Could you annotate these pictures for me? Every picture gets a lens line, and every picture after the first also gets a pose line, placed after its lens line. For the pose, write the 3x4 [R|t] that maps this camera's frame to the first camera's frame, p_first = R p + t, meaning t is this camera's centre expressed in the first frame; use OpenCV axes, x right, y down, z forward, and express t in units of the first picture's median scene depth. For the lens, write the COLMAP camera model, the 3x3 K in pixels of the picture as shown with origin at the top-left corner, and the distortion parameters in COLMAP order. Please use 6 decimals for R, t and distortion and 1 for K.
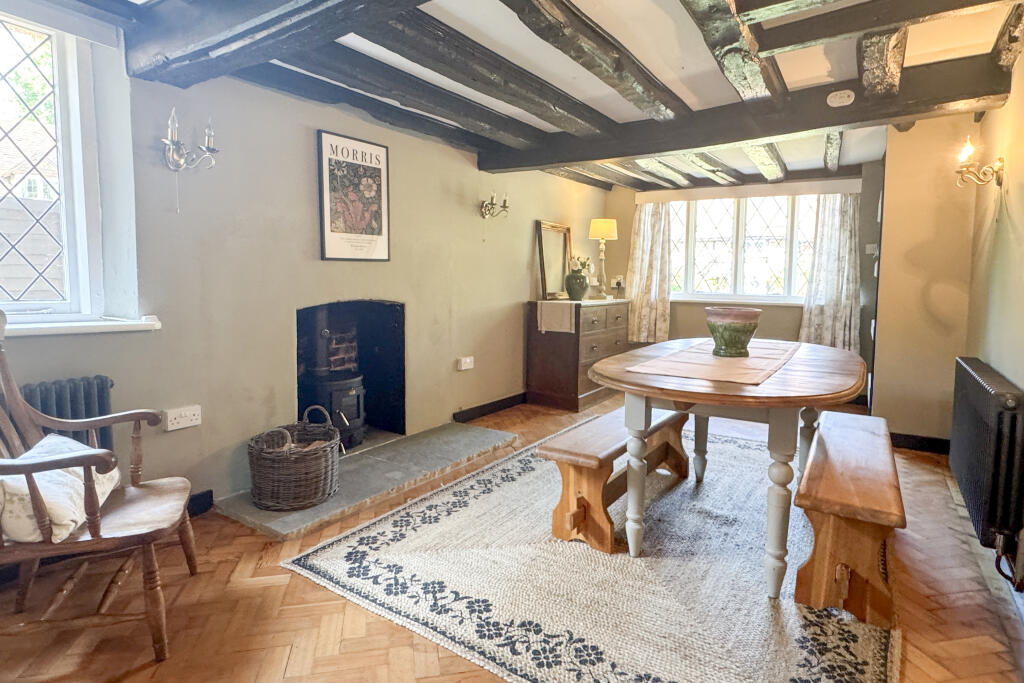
lens RADIAL K [[558.7, 0, 512.2], [0, 558.7, 342.2], [0, 0, 1]] dist [0.001544, -0.003518]
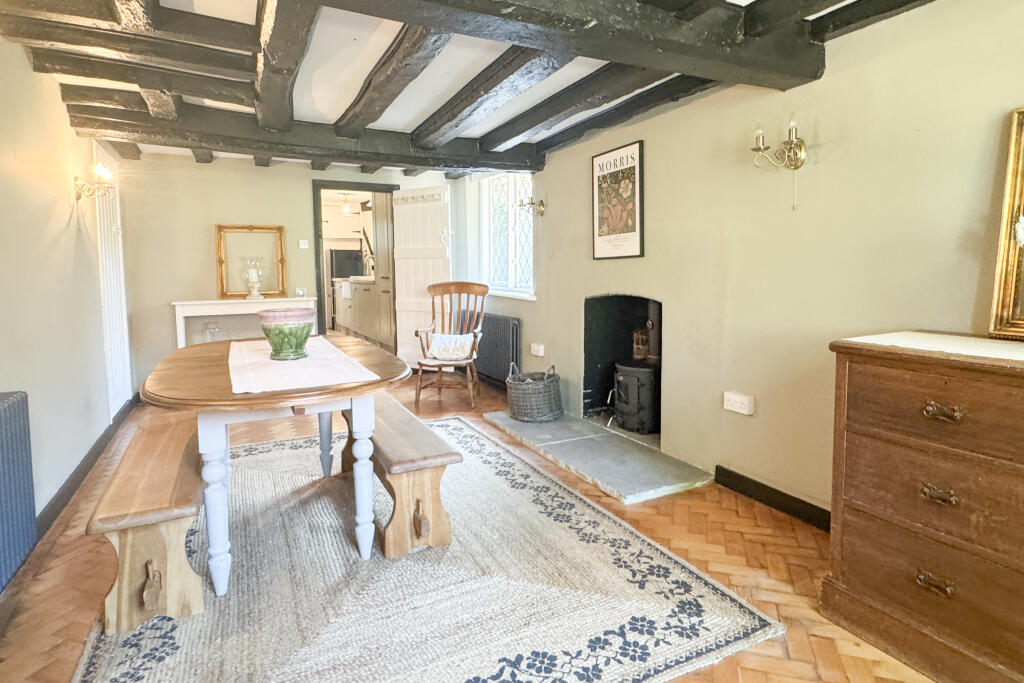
lens RADIAL K [[558.7, 0, 514.4], [0, 558.7, 333.1], [0, 0, 1]] dist [0.001544, -0.003518]
pose [[-0.508714, 0.098124, -0.855325, 0.791170], [-0.088548, 0.982252, 0.165349, -0.168509], [0.856370, 0.159853, -0.490997, 1.409686]]
